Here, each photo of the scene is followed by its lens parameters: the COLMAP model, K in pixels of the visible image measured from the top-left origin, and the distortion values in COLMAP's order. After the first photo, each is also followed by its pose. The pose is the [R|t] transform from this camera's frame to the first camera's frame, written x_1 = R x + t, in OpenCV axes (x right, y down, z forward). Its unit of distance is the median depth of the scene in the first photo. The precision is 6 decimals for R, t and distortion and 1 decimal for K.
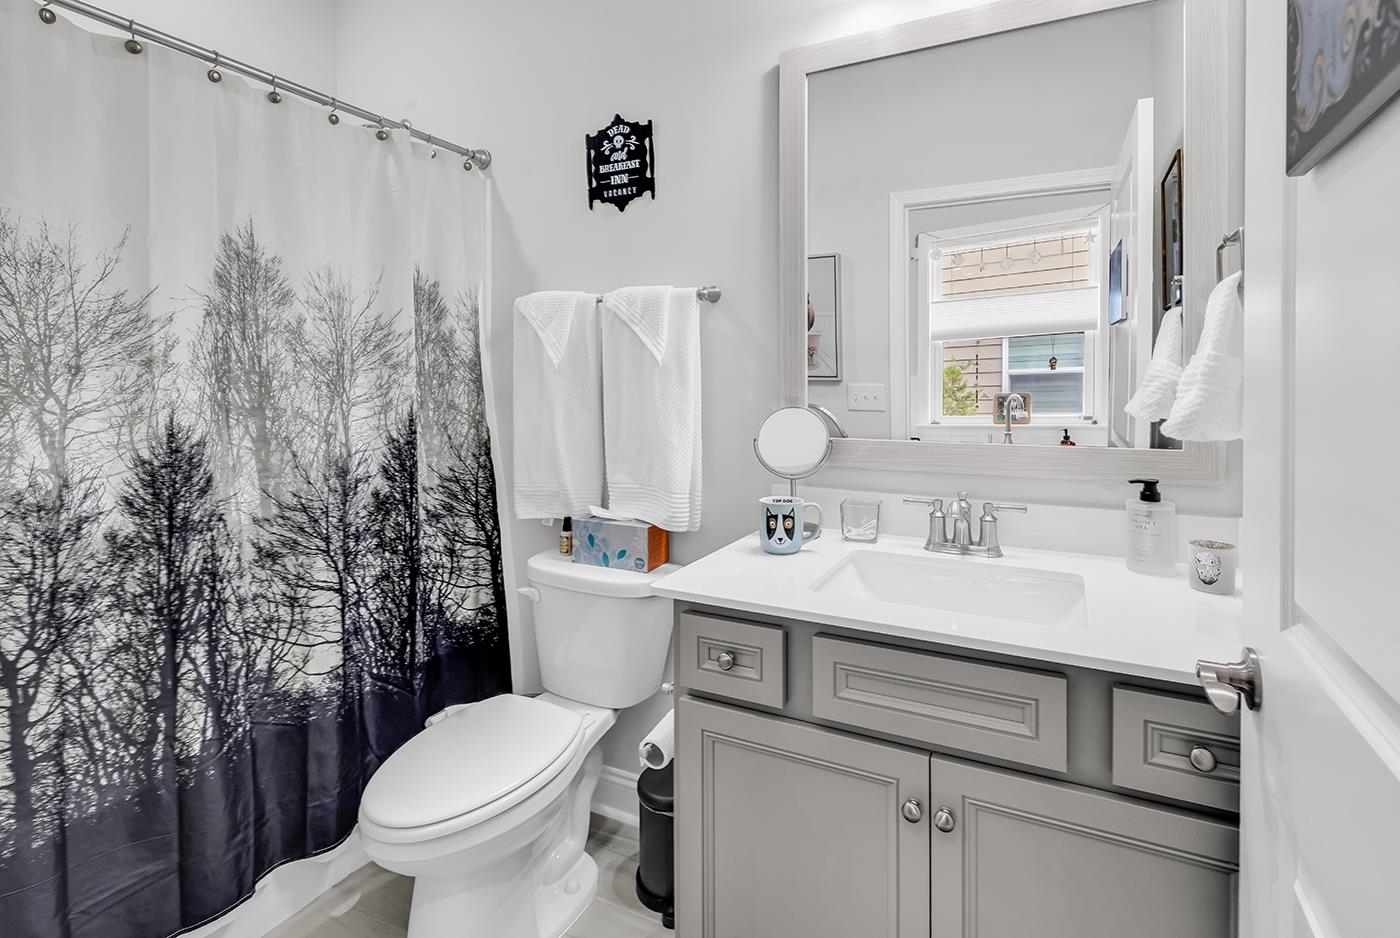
lens RADIAL K [[605.6, 0, 695.6], [0, 605.6, 386.3], [0, 0, 1]] dist [-0.000696, -0.000208]
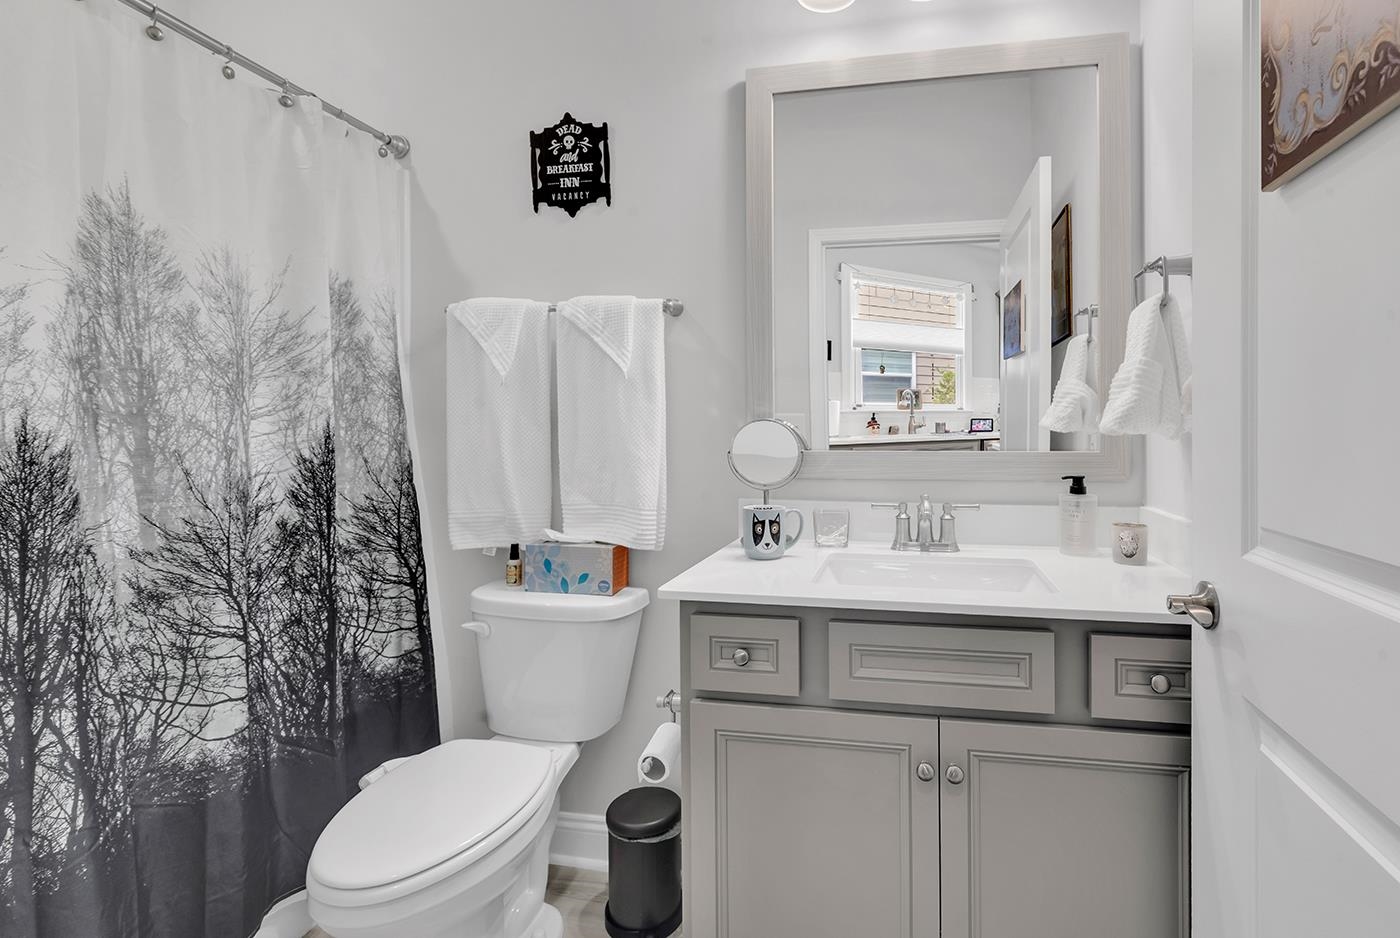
lens RADIAL K [[636.7, 0, 704.8], [0, 636.7, 441.1], [0, 0, 1]] dist [-0.000323, 0.000289]
pose [[0.968698, 0.000046, 0.248243, -0.192703], [0.000920, 0.999992, -0.003772, 0.071593], [-0.248242, 0.003882, 0.968690, -0.005488]]
